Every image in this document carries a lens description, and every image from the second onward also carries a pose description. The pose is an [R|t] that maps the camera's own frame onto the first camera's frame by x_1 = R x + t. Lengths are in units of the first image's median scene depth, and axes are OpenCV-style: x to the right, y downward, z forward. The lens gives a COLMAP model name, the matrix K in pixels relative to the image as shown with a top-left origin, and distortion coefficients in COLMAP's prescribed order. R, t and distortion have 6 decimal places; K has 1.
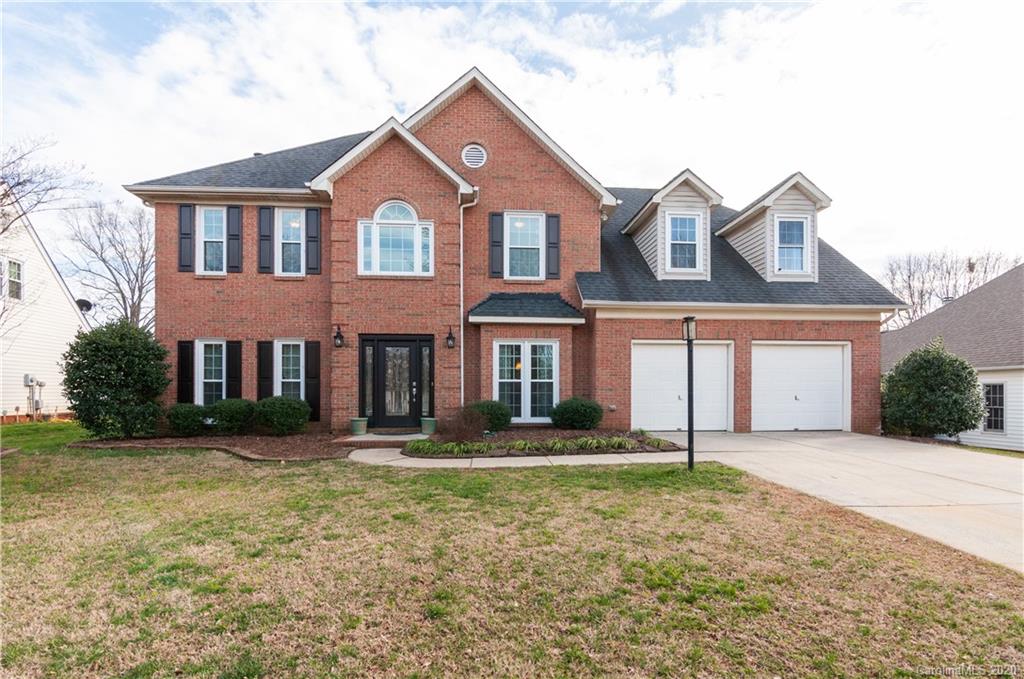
lens RADIAL K [[477.0, 0, 514.2], [0, 477.0, 393.7], [0, 0, 1]] dist [0.000175, -0.000292]
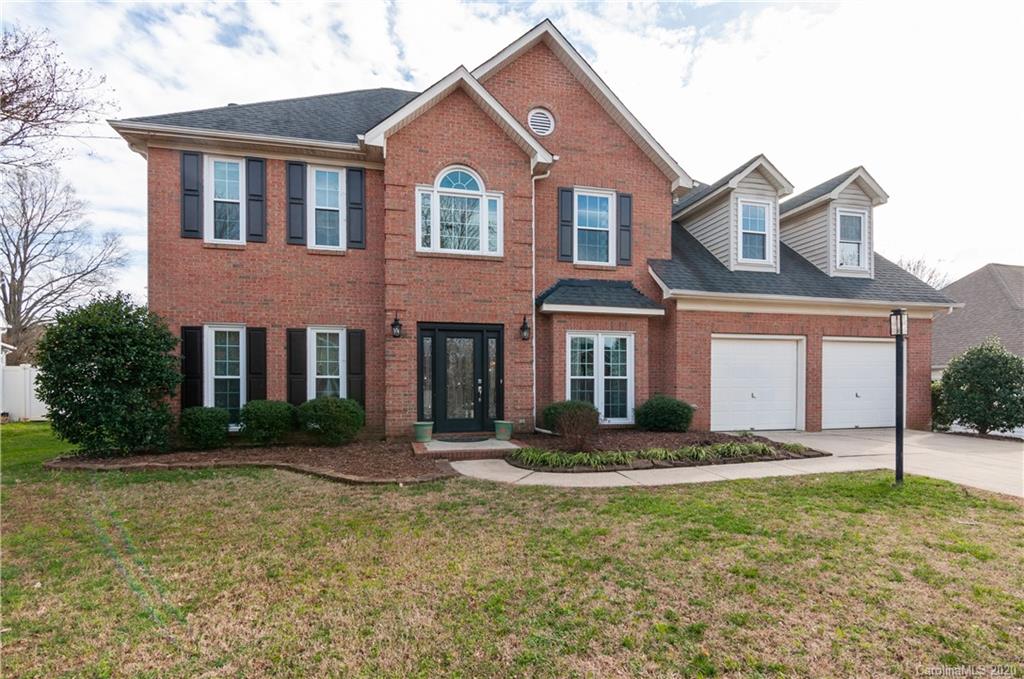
lens RADIAL K [[480.3, 0, 514.7], [0, 480.3, 390.6], [0, 0, 1]] dist [0.001161, -0.000354]
pose [[0.988190, -0.002790, 0.153205, -0.279443], [0.001444, 0.999959, 0.008895, -0.011177], [-0.153224, -0.008569, 0.988154, 0.132390]]
